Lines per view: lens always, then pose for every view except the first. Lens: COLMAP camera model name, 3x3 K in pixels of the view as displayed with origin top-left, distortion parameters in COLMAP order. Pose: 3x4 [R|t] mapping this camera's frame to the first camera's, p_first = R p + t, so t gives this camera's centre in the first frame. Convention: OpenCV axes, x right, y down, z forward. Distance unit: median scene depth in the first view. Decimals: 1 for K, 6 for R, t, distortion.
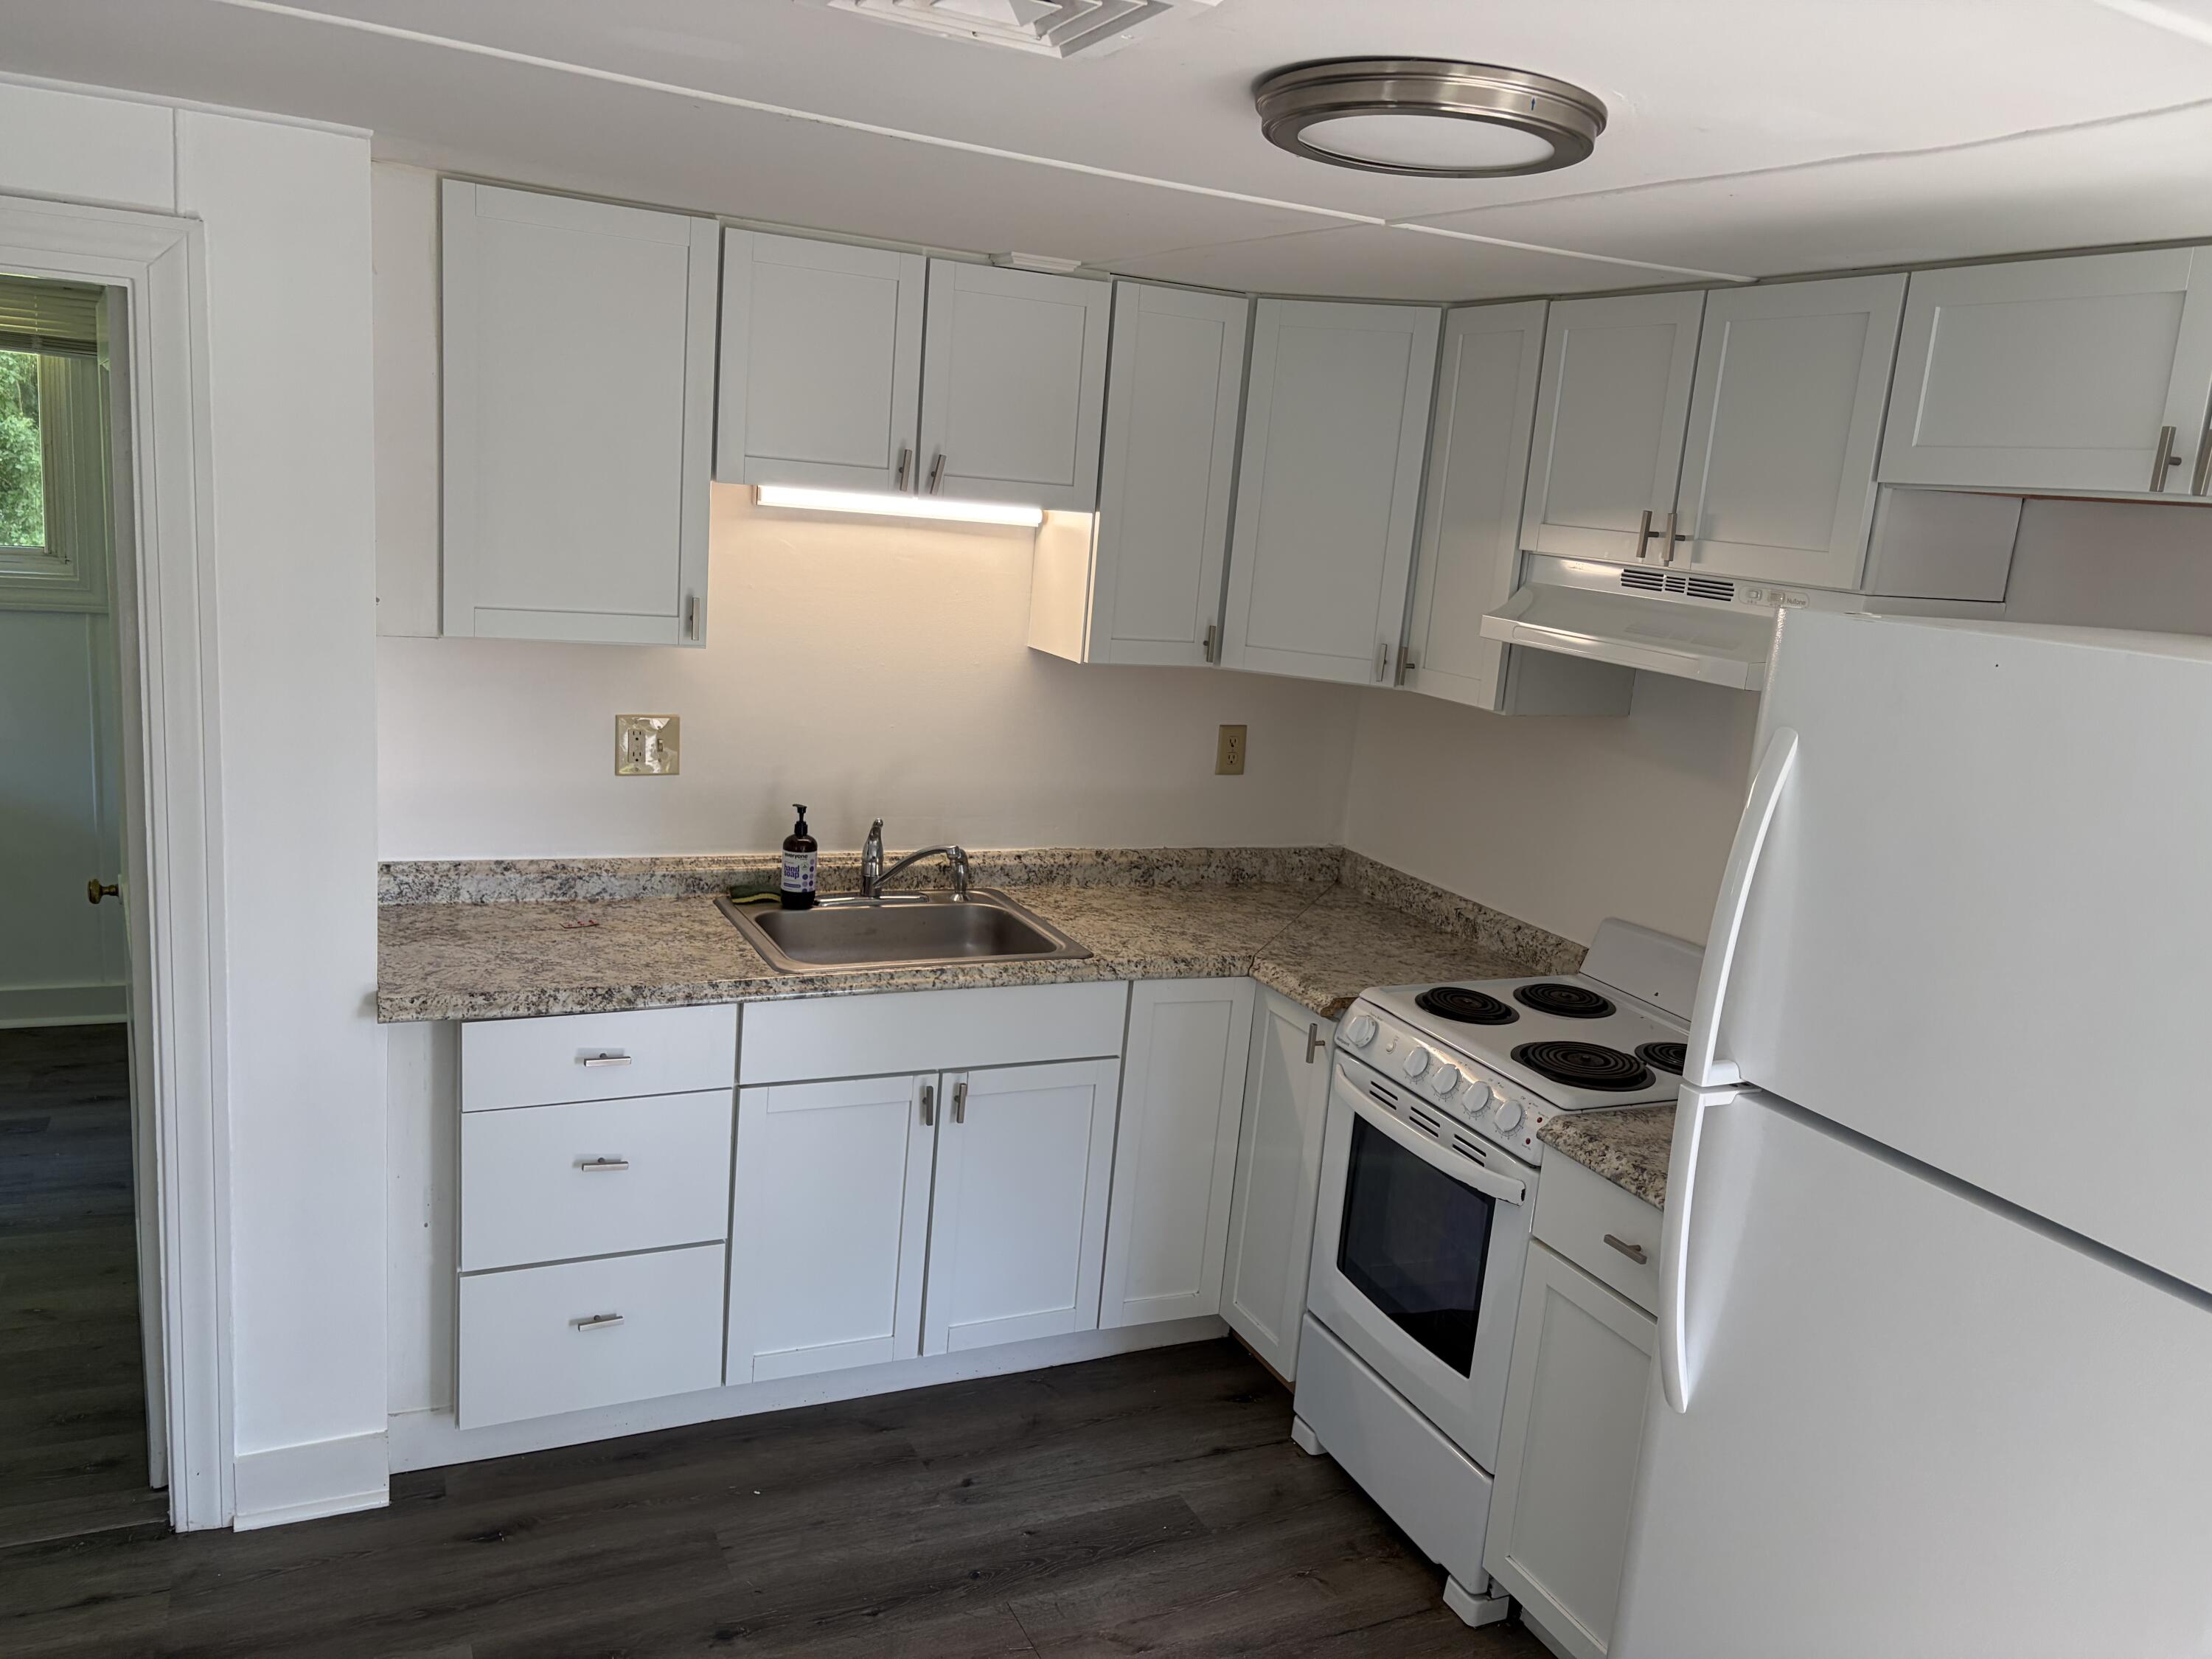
lens RADIAL K [[1638.2, 0, 1111.6], [0, 1638.2, 823.6], [0, 0, 1]] dist [0.017073, -0.002436]
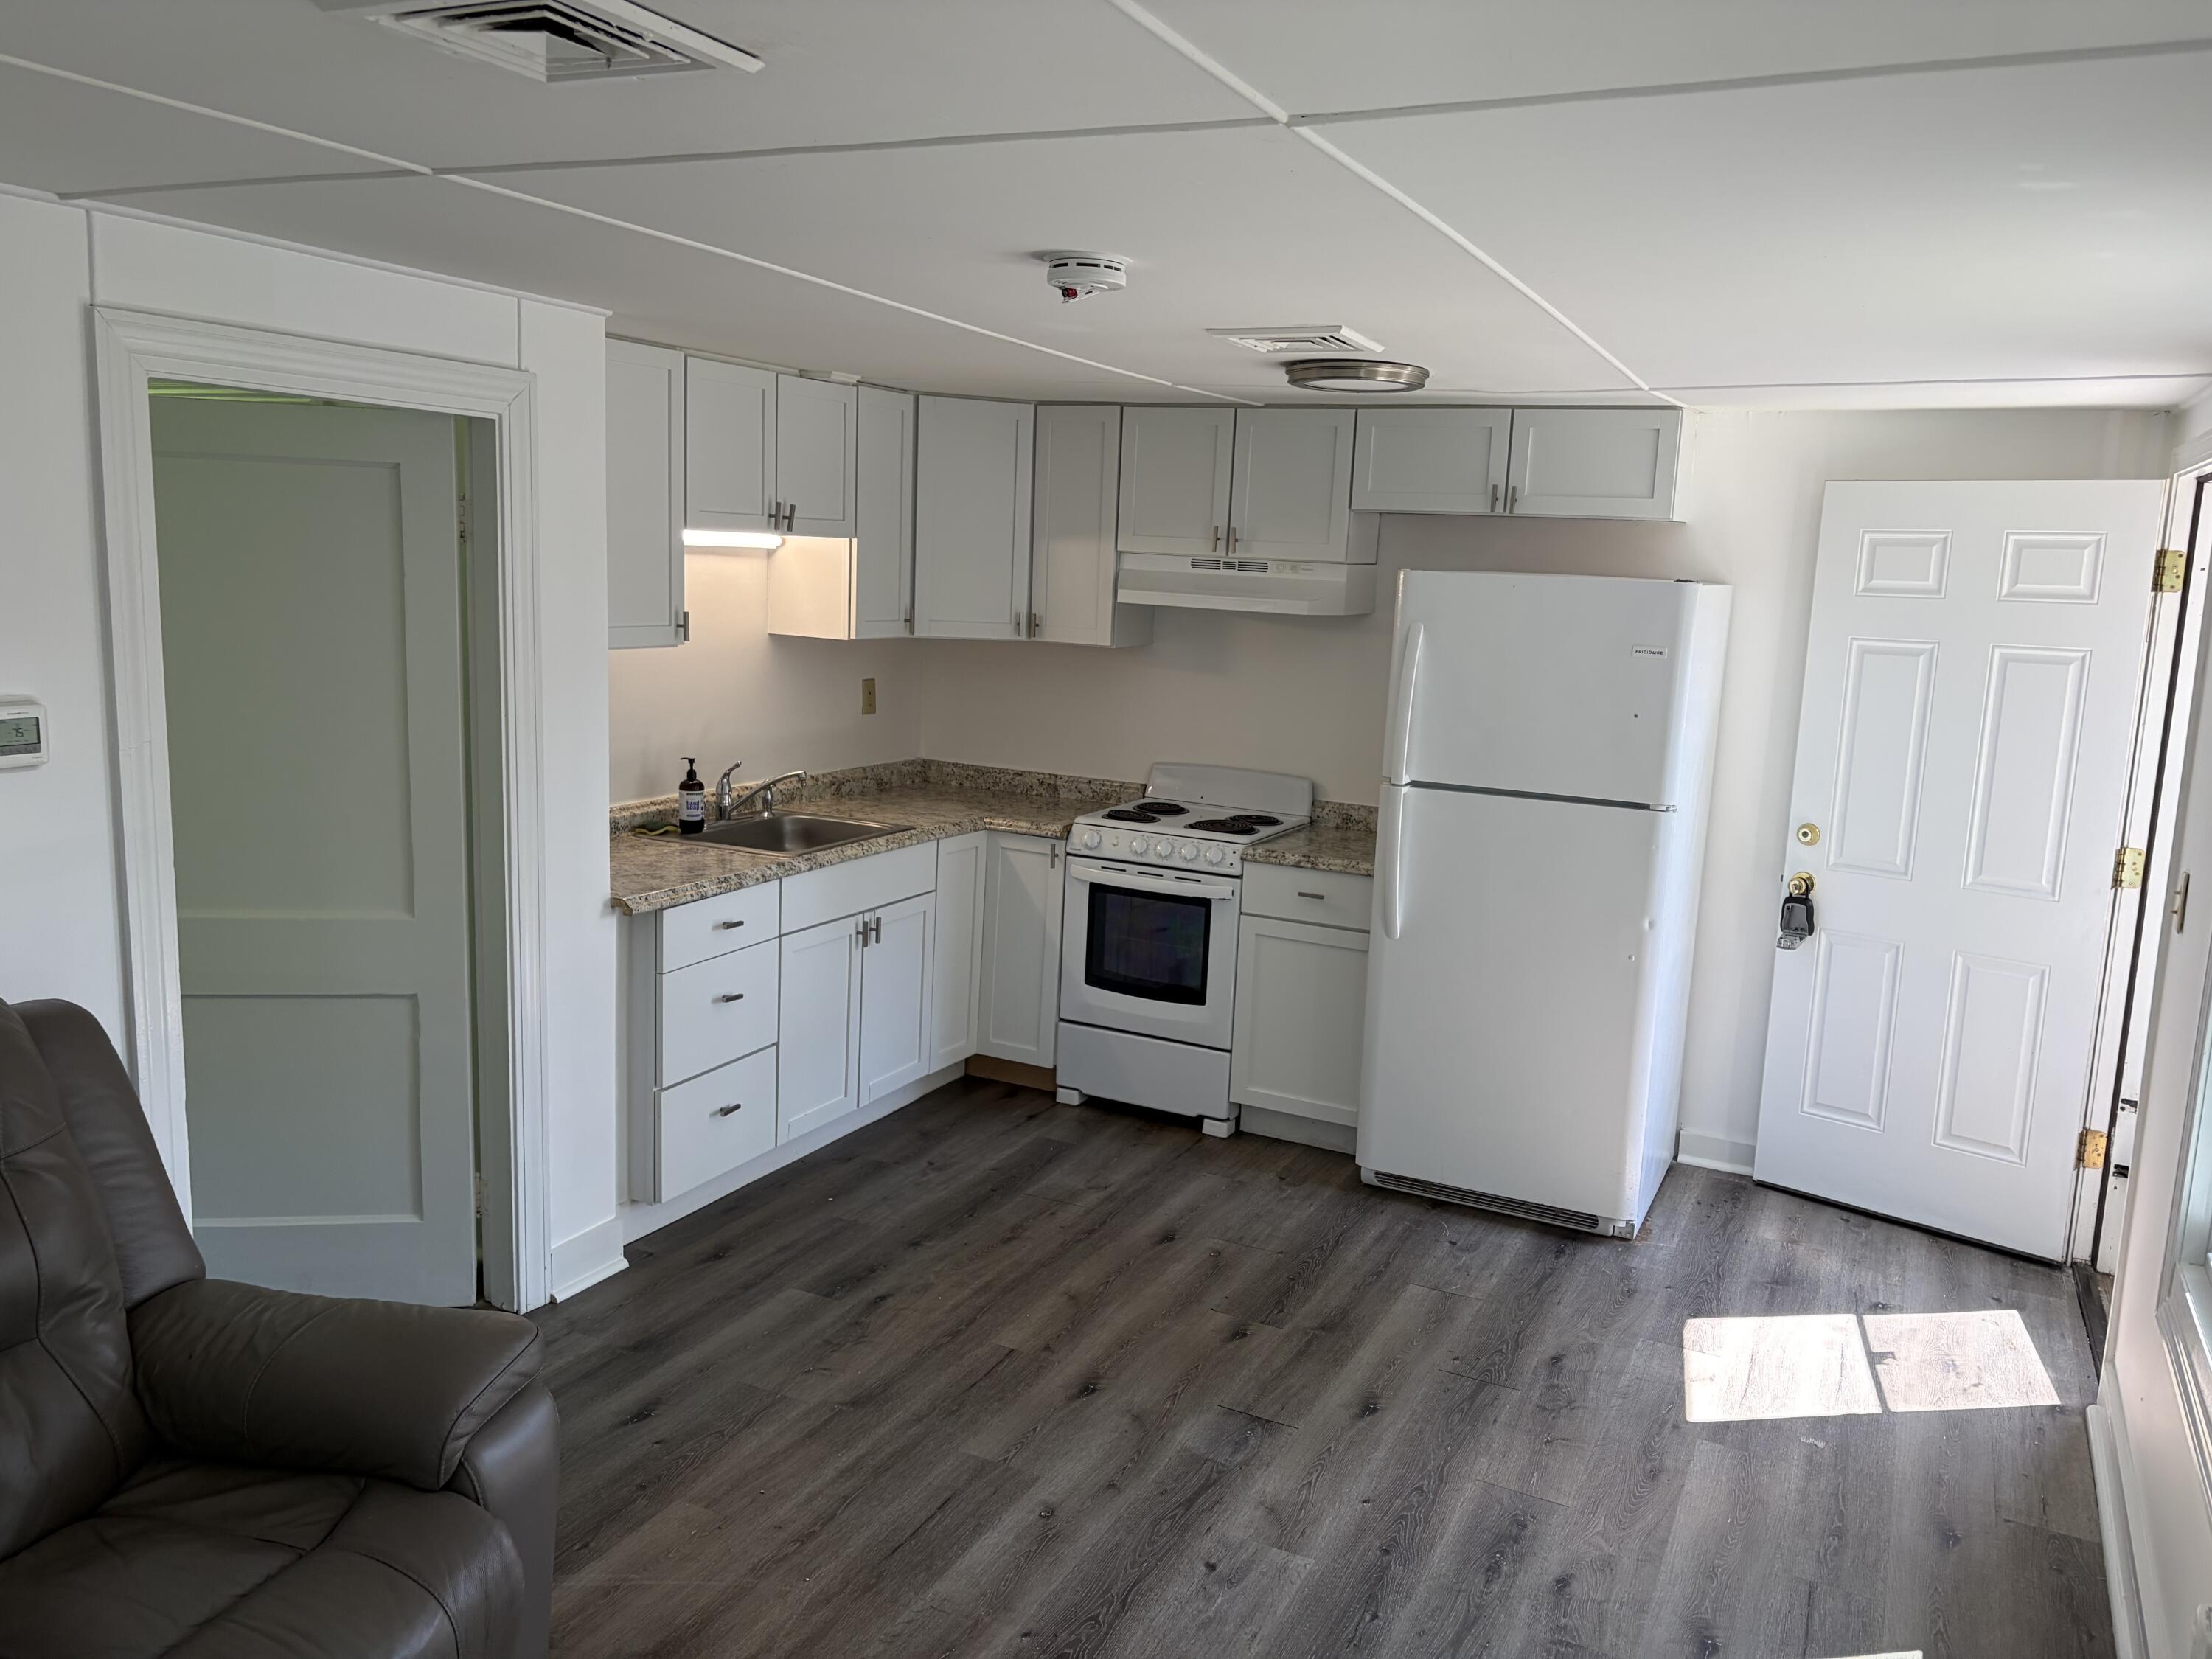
lens RADIAL K [[1638.2, 0, 1111.6], [0, 1638.2, 823.6], [0, 0, 1]] dist [0.017073, -0.002436]
pose [[0.785203, -0.148855, 0.601081, -0.816451], [0.142170, 0.988084, 0.058975, 0.013670], [-0.602697, 0.039149, 0.797009, -0.347601]]
